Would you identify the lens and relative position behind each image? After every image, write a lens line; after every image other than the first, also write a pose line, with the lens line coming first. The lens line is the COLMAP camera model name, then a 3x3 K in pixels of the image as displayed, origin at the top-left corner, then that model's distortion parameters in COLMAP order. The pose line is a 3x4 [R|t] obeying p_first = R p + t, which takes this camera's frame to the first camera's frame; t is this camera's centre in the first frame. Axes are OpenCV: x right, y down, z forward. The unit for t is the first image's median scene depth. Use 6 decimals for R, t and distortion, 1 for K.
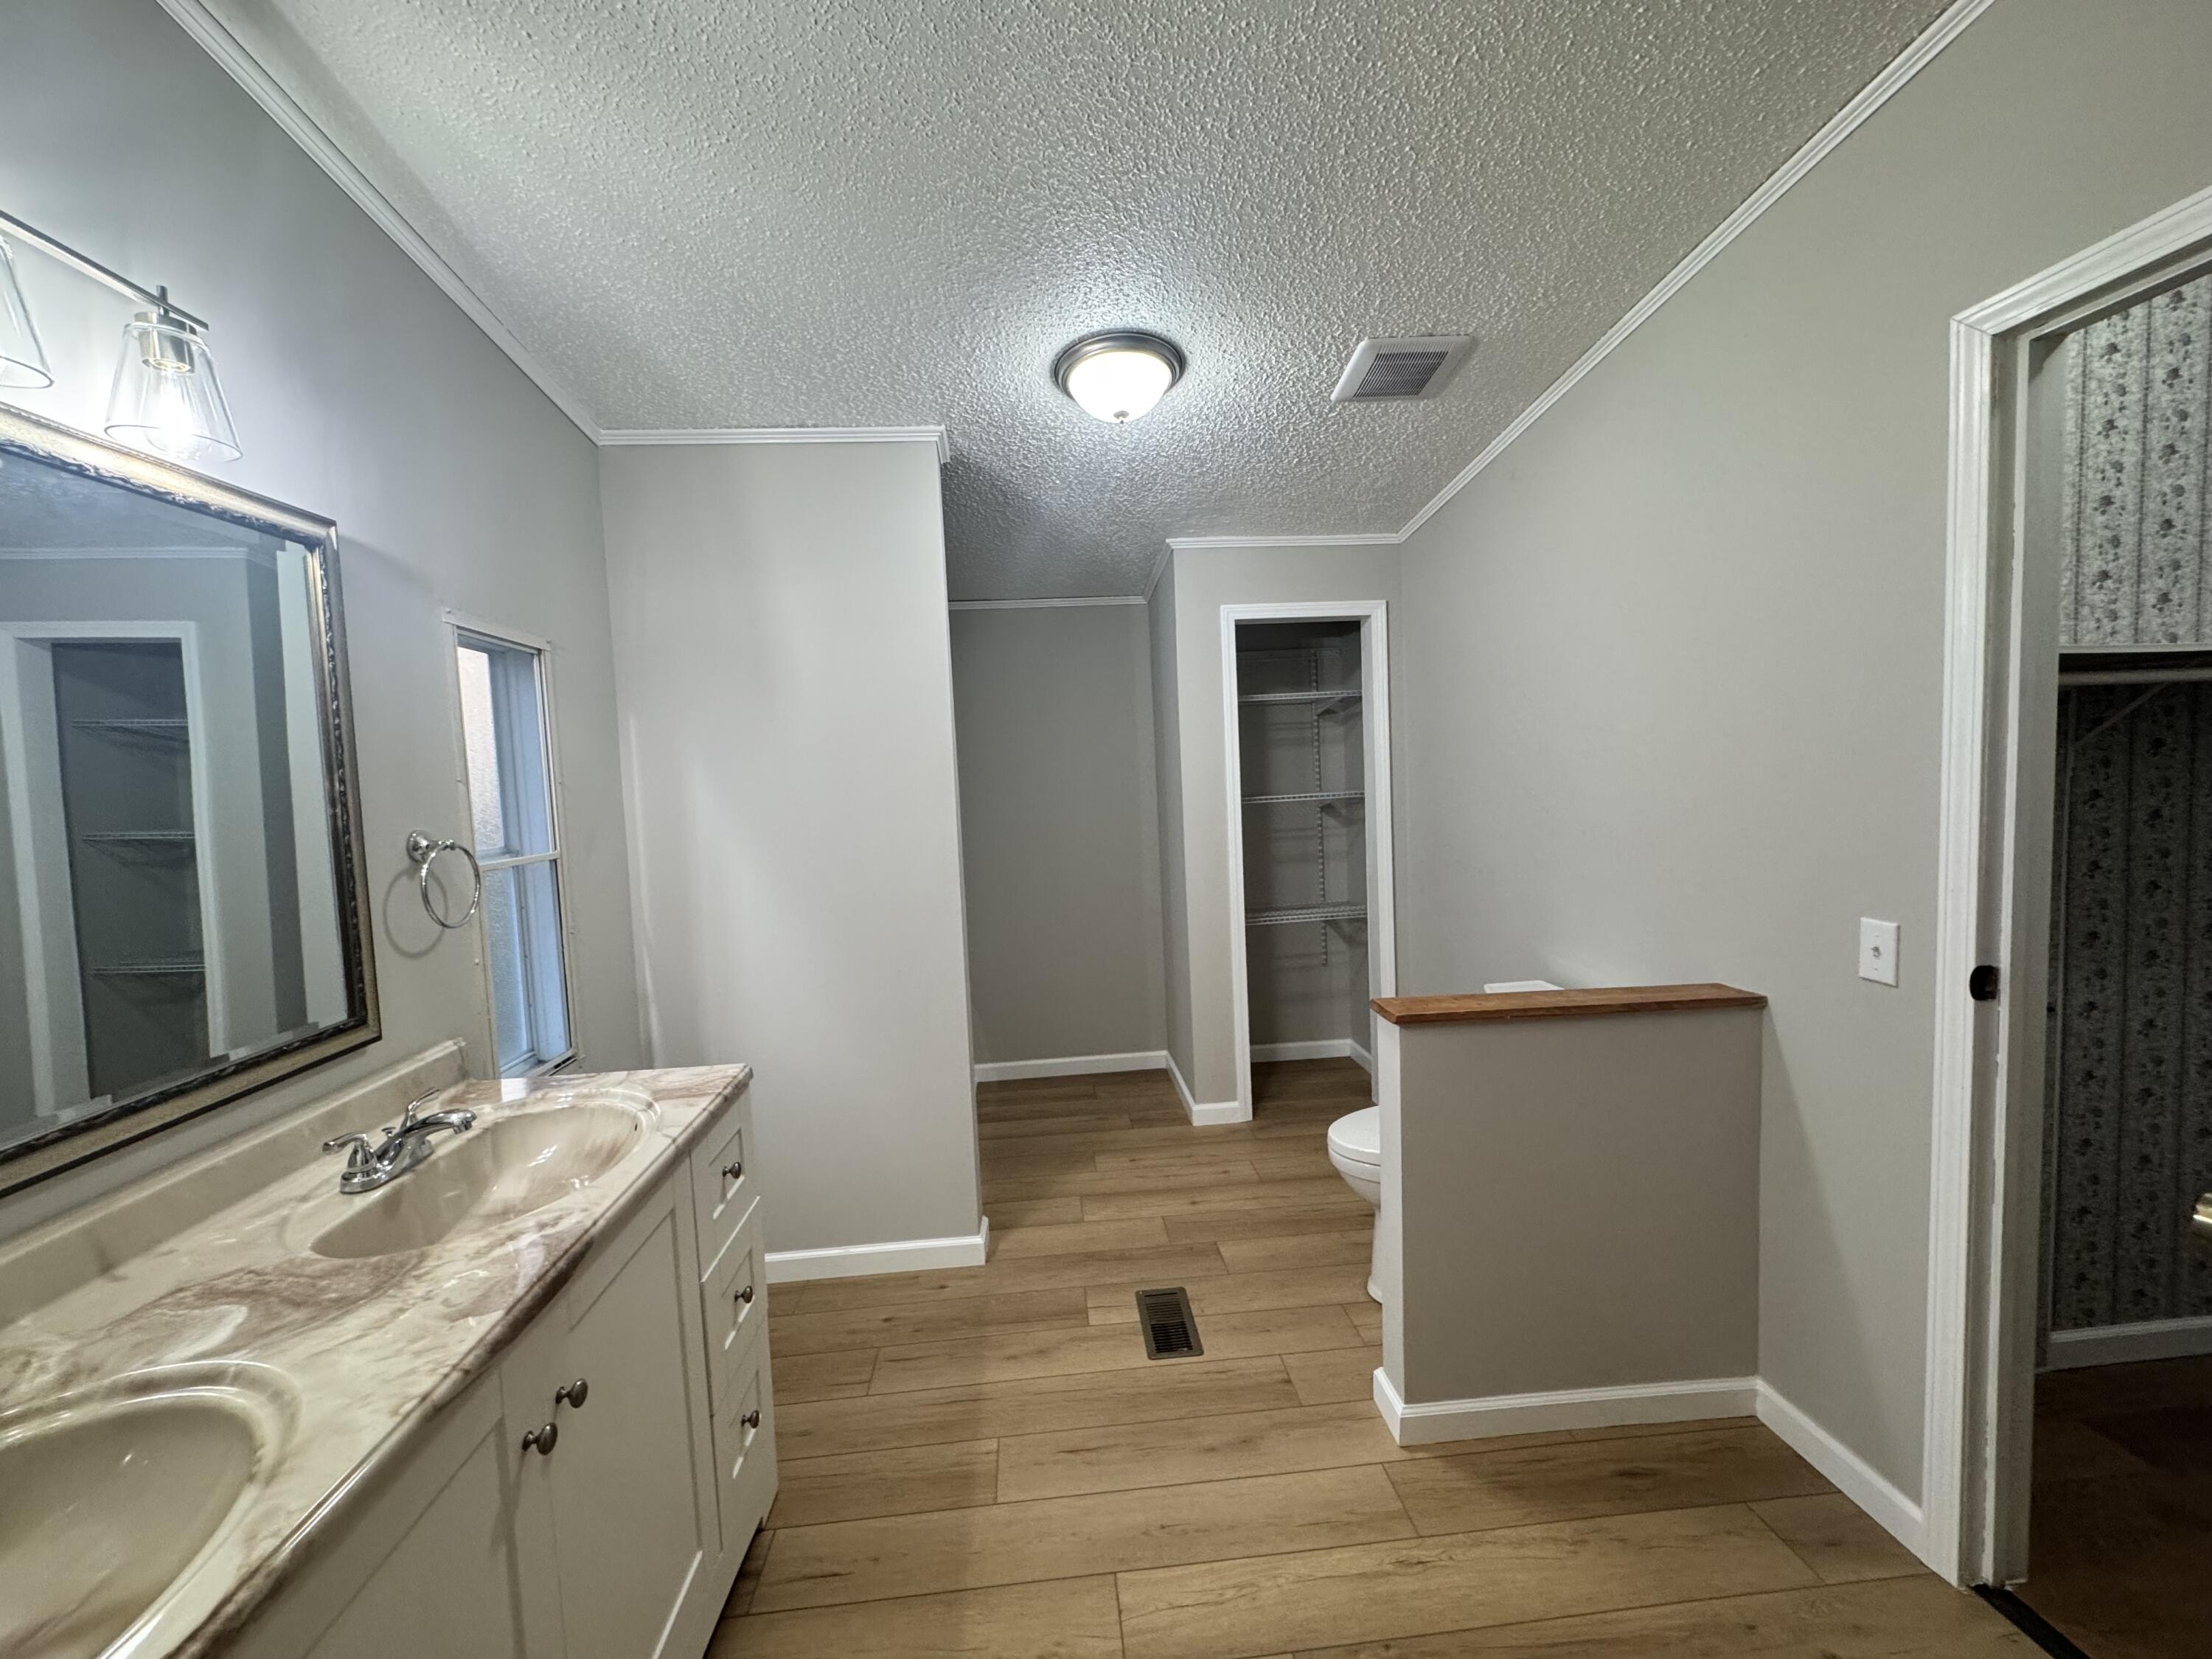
lens RADIAL K [[874.5, 0, 1100.8], [0, 874.5, 869.9], [0, 0, 1]] dist [-0.001110, -0.000163]
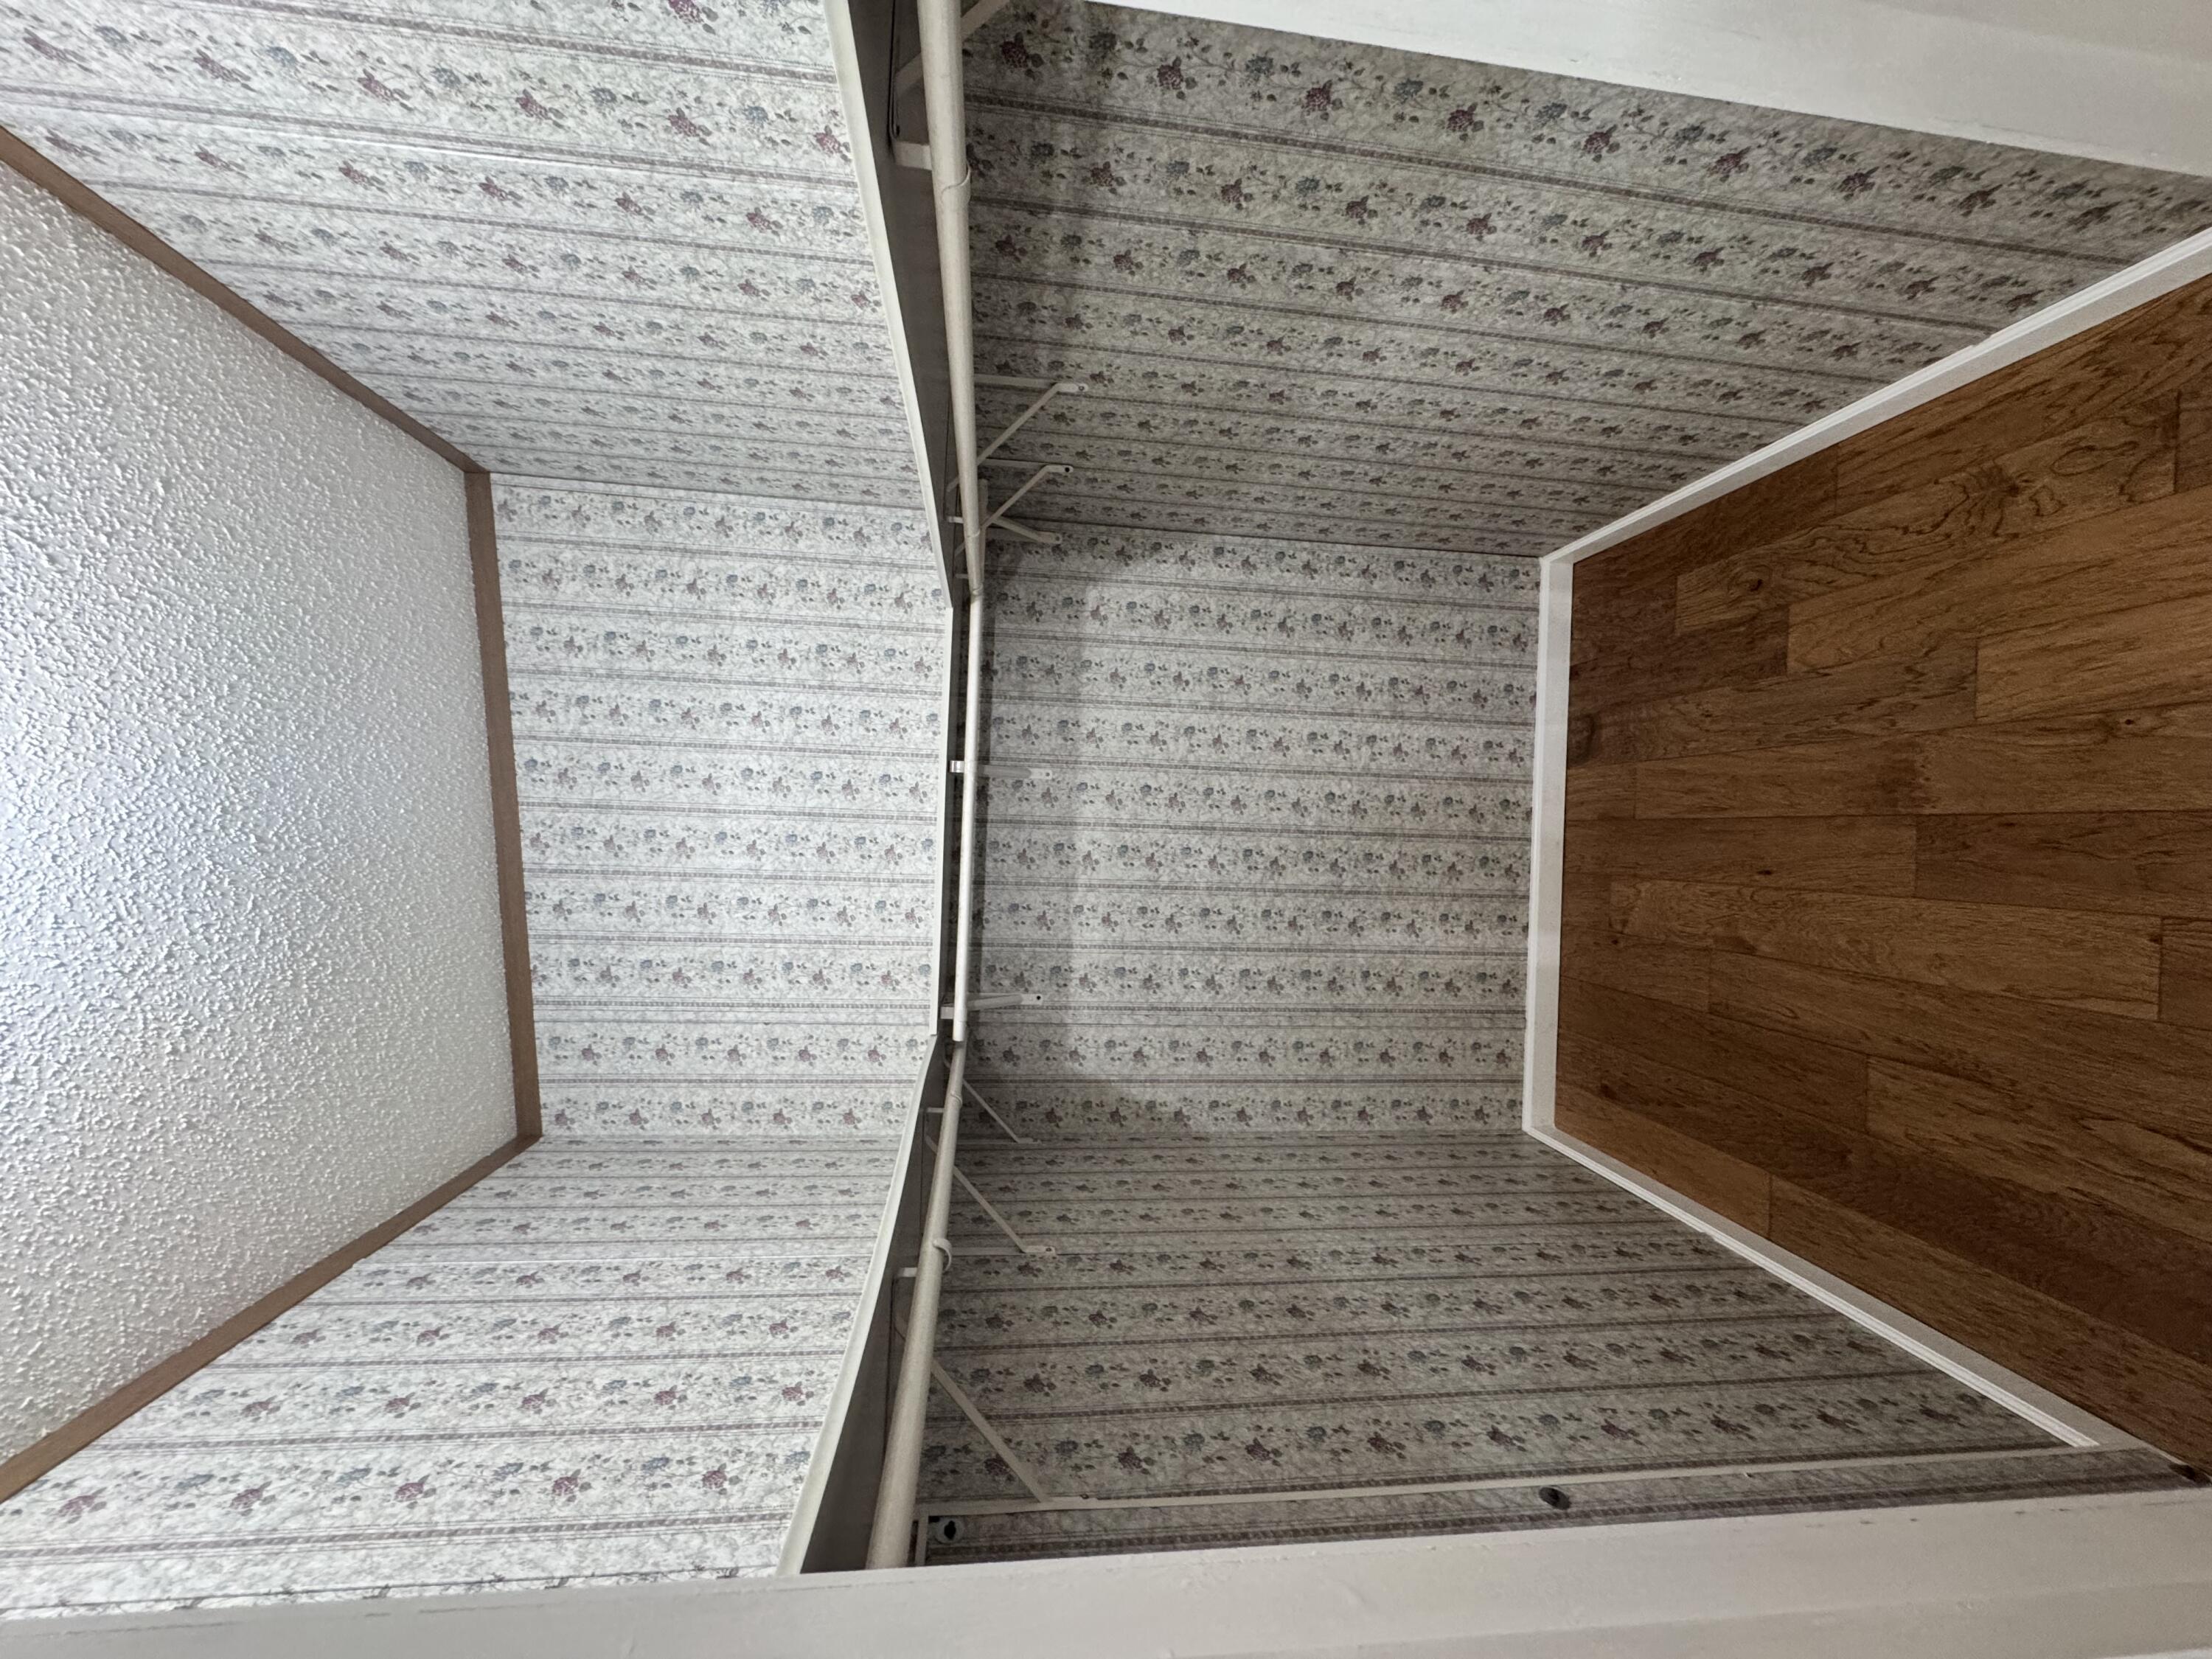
lens RADIAL K [[882.0, 0, 1106.0], [0, 882.0, 829.5], [0, 0, 1]] dist [-0.001401, -0.000094]
pose [[-0.073964, -0.083523, 0.993757, 0.620162], [0.997046, -0.026870, 0.071950, -0.126830], [0.020693, 0.996143, 0.085264, 0.555724]]
